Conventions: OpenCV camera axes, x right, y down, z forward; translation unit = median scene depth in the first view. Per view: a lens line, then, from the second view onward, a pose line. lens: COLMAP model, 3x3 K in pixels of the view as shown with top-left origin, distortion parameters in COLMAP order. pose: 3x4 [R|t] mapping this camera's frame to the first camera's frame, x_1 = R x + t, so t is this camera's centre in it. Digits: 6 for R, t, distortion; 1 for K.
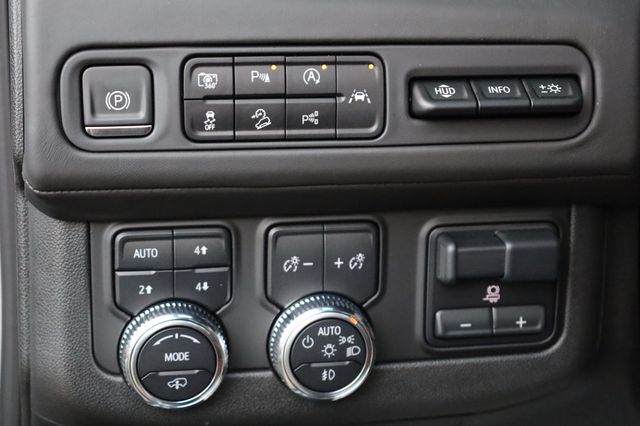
lens RADIAL K [[1372.8, 0, 320.0], [0, 1372.8, 213.0], [0, 0, 1]] dist [-0.029260, -0.016289]
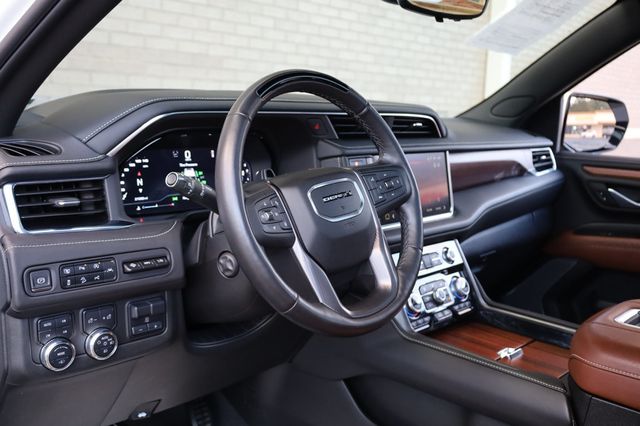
lens RADIAL K [[654.2, 0, 320.0], [0, 654.2, 213.0], [0, 0, 1]] dist [0.002888, 0.005550]
pose [[0.843253, -0.092306, 0.529531, -0.385436], [0.162384, 0.982862, -0.087259, 0.008505], [-0.512402, 0.159569, 0.843790, -0.732169]]
